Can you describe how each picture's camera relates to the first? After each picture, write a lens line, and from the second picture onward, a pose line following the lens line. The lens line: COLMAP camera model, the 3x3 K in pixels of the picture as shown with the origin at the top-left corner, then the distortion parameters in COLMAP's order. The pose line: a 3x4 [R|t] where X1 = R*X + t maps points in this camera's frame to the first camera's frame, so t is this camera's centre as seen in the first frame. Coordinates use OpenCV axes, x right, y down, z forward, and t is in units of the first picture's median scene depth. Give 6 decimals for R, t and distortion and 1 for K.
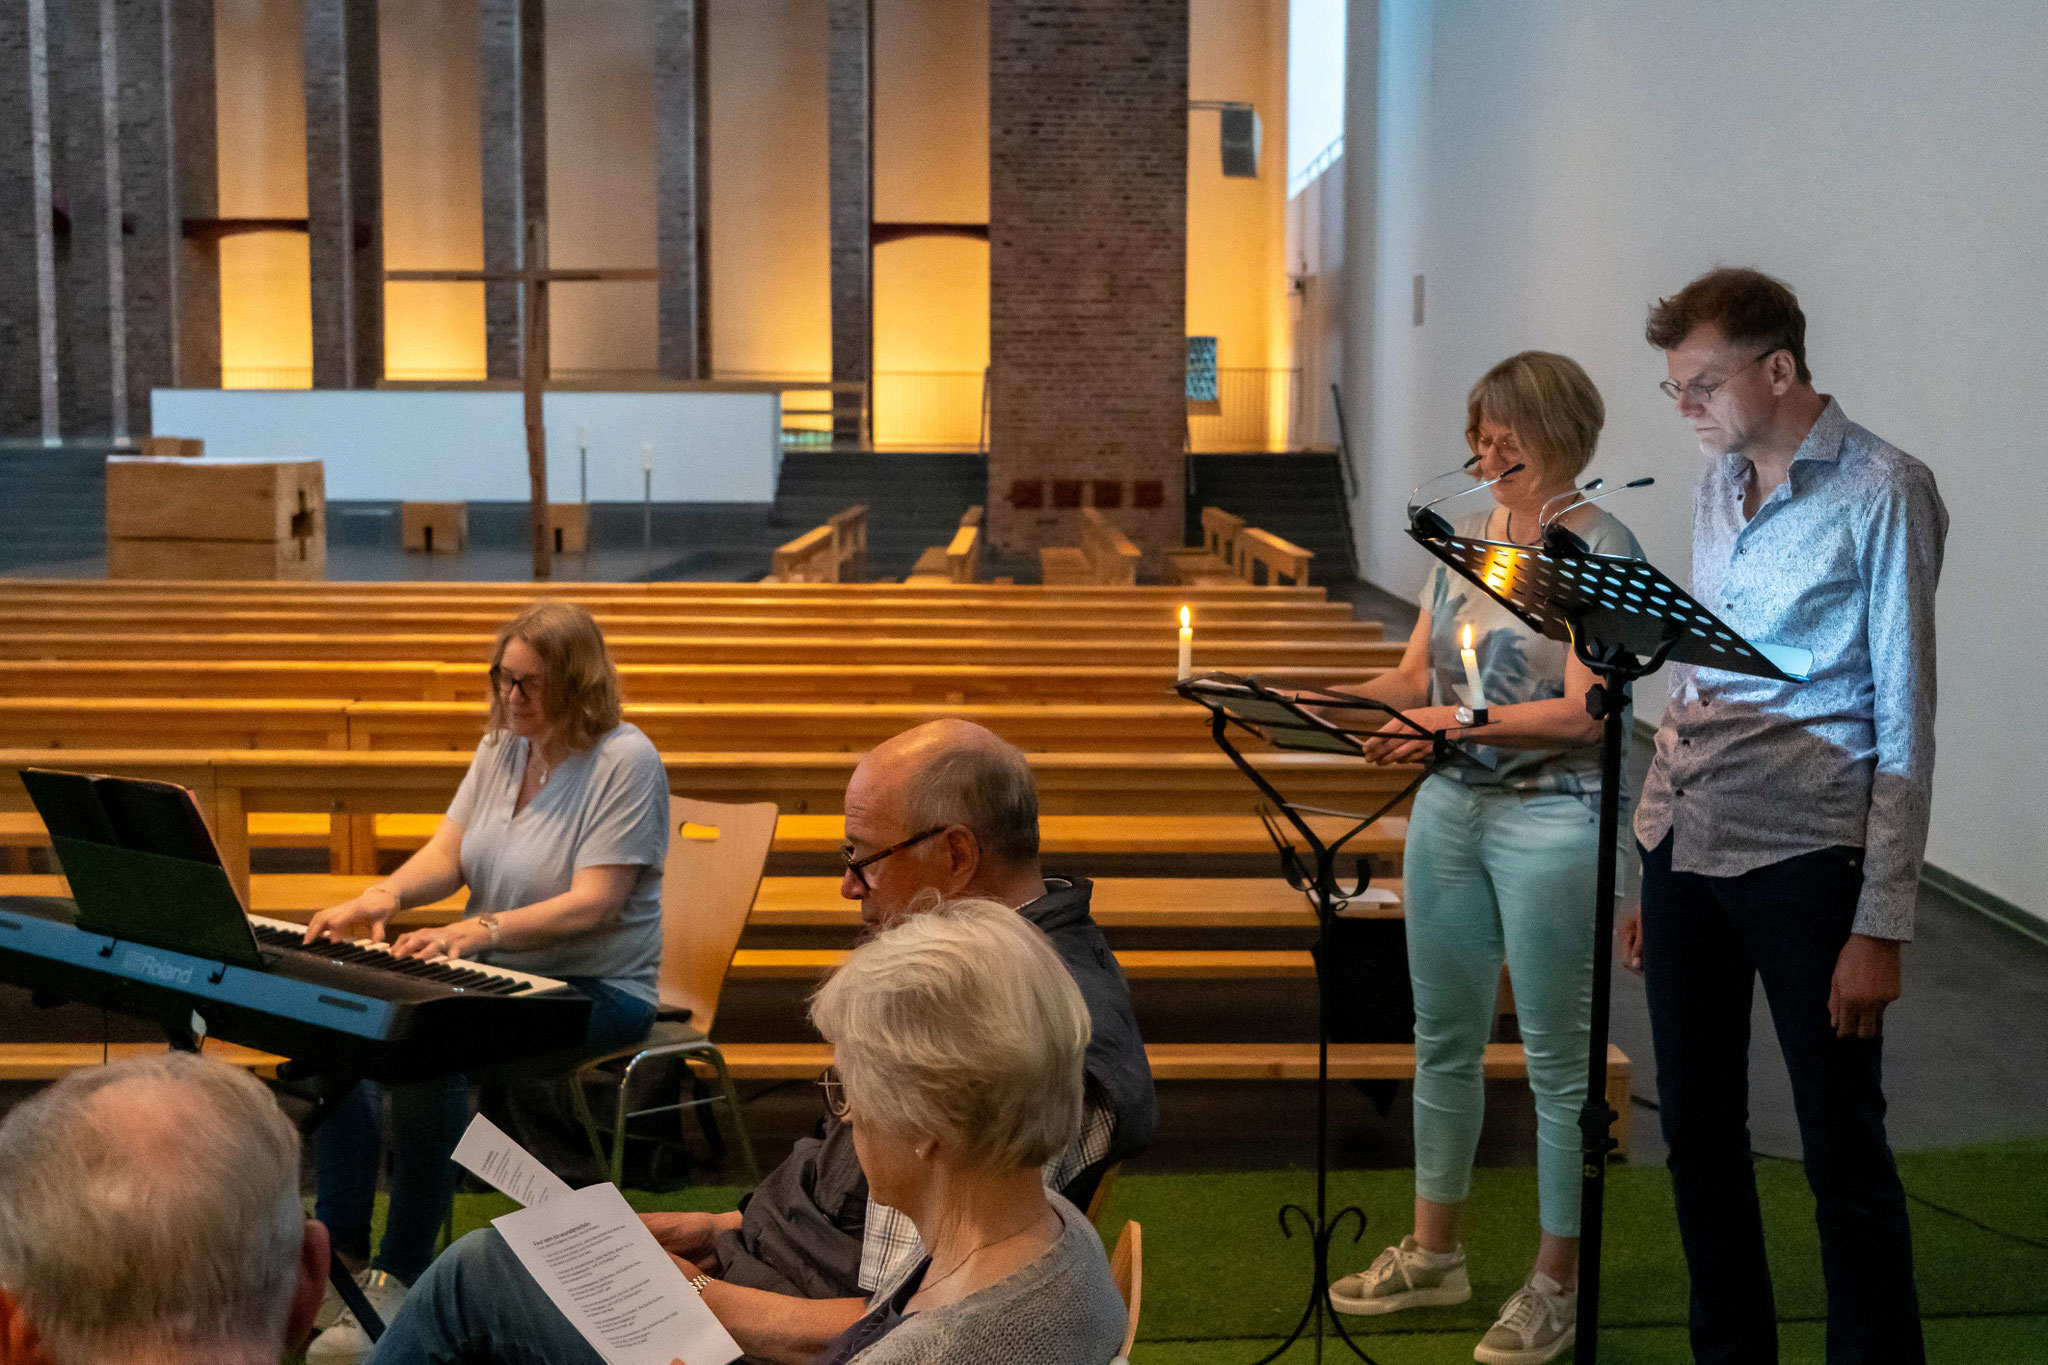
lens RADIAL K [[2645.8, 0, 1024.1], [0, 2645.8, 648.8], [0, 0, 1]] dist [-0.001247, 0.005991]
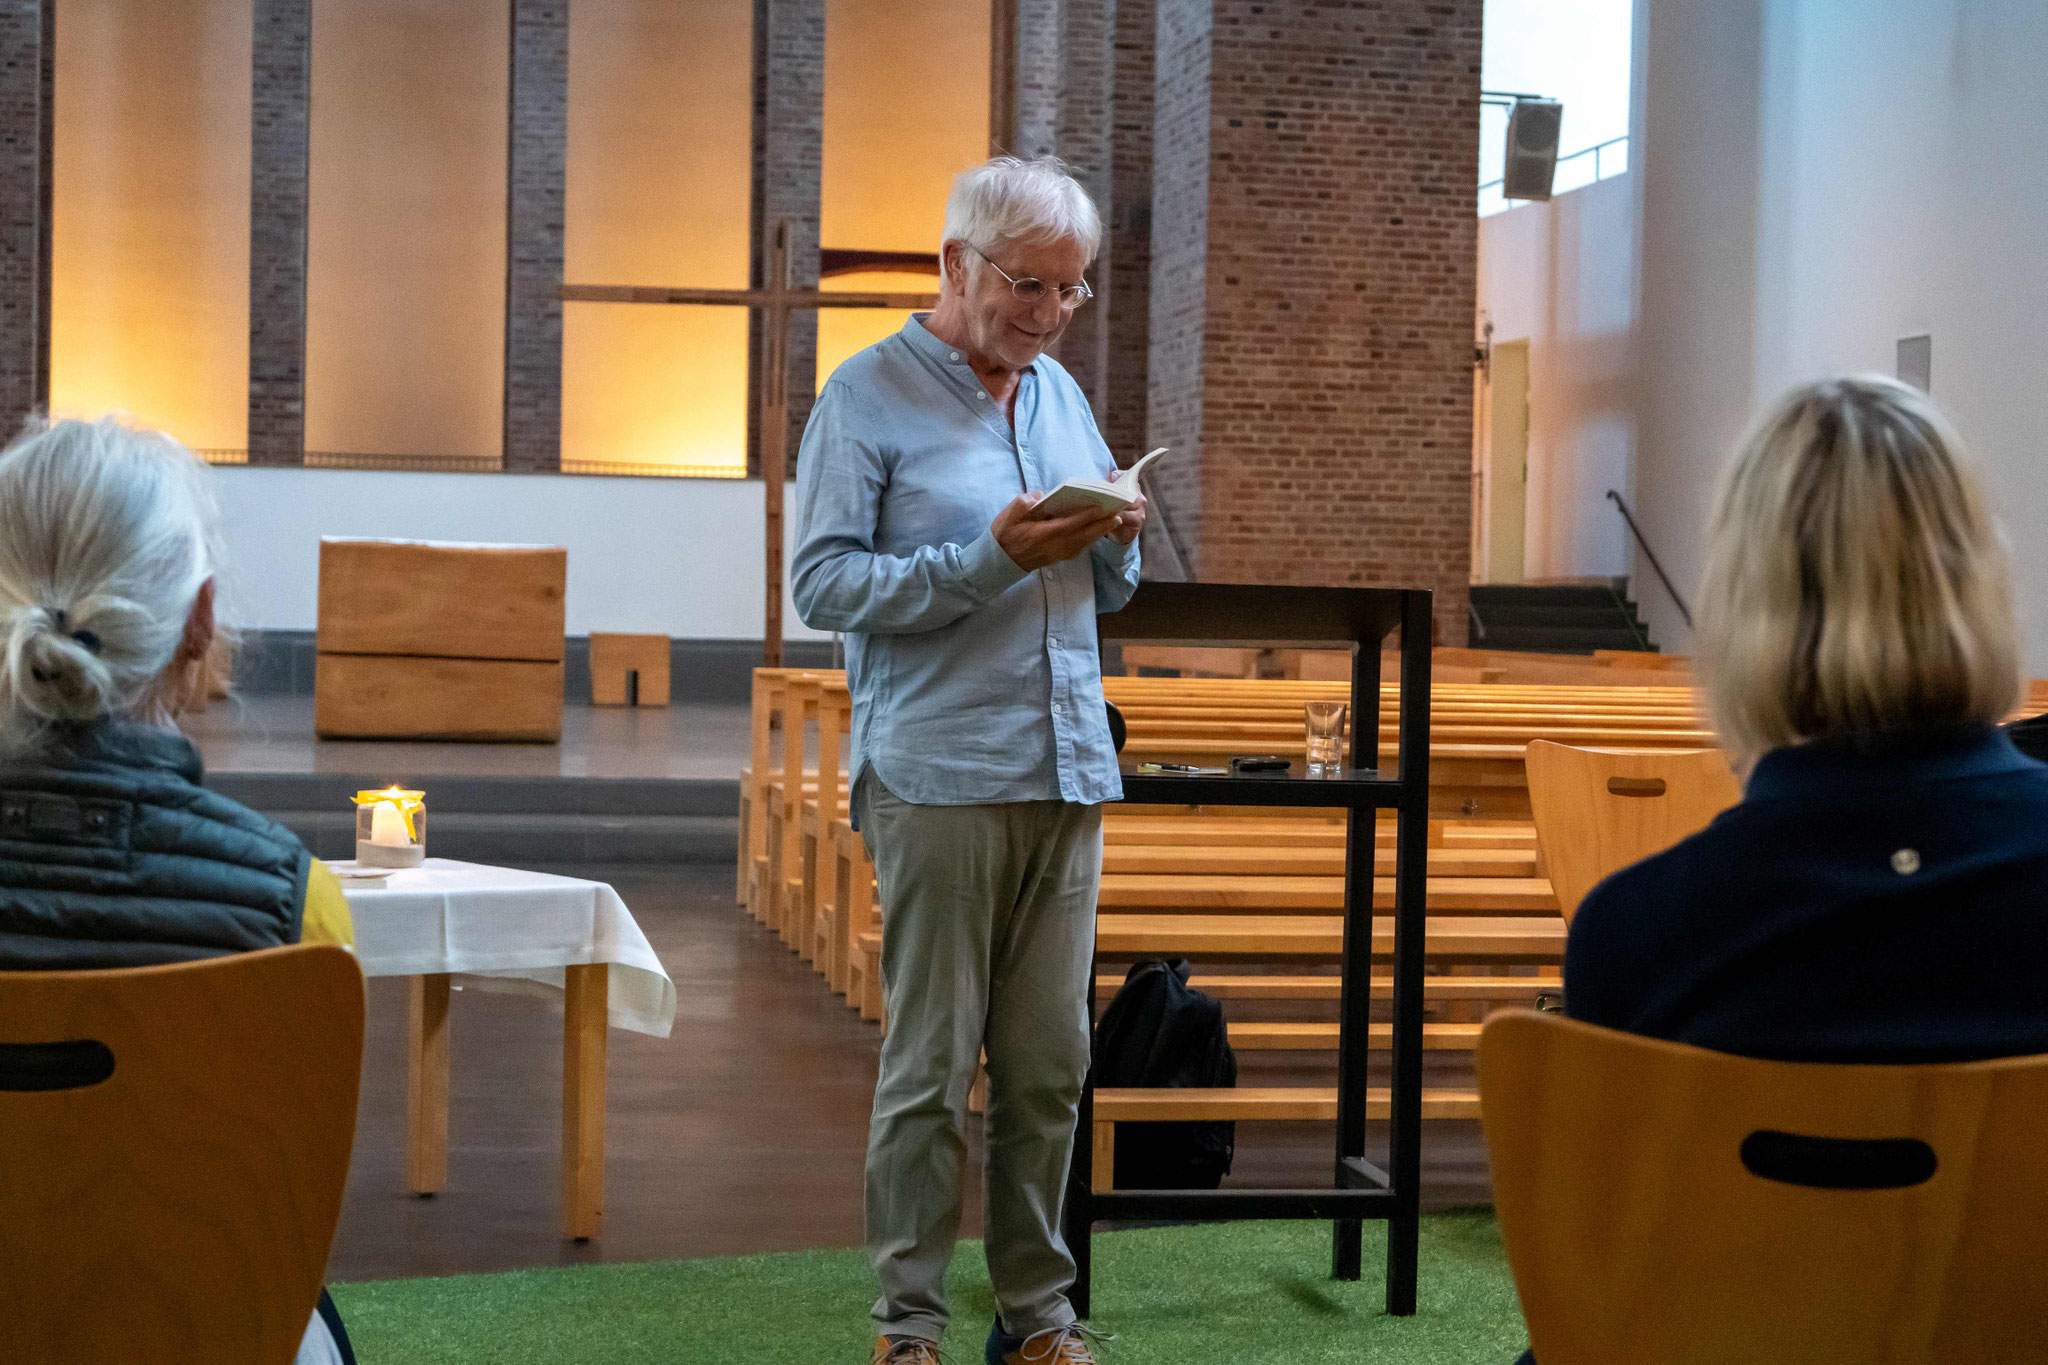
lens RADIAL K [[4025.2, 0, 1123.4], [0, 4025.2, 685.3], [0, 0, 1]] dist [0.003661, 0.072037]
pose [[0.984019, 0.014013, 0.177513, -0.224278], [-0.003317, 0.998168, -0.060408, 0.019974], [-0.178035, 0.058854, 0.982263, -0.045033]]
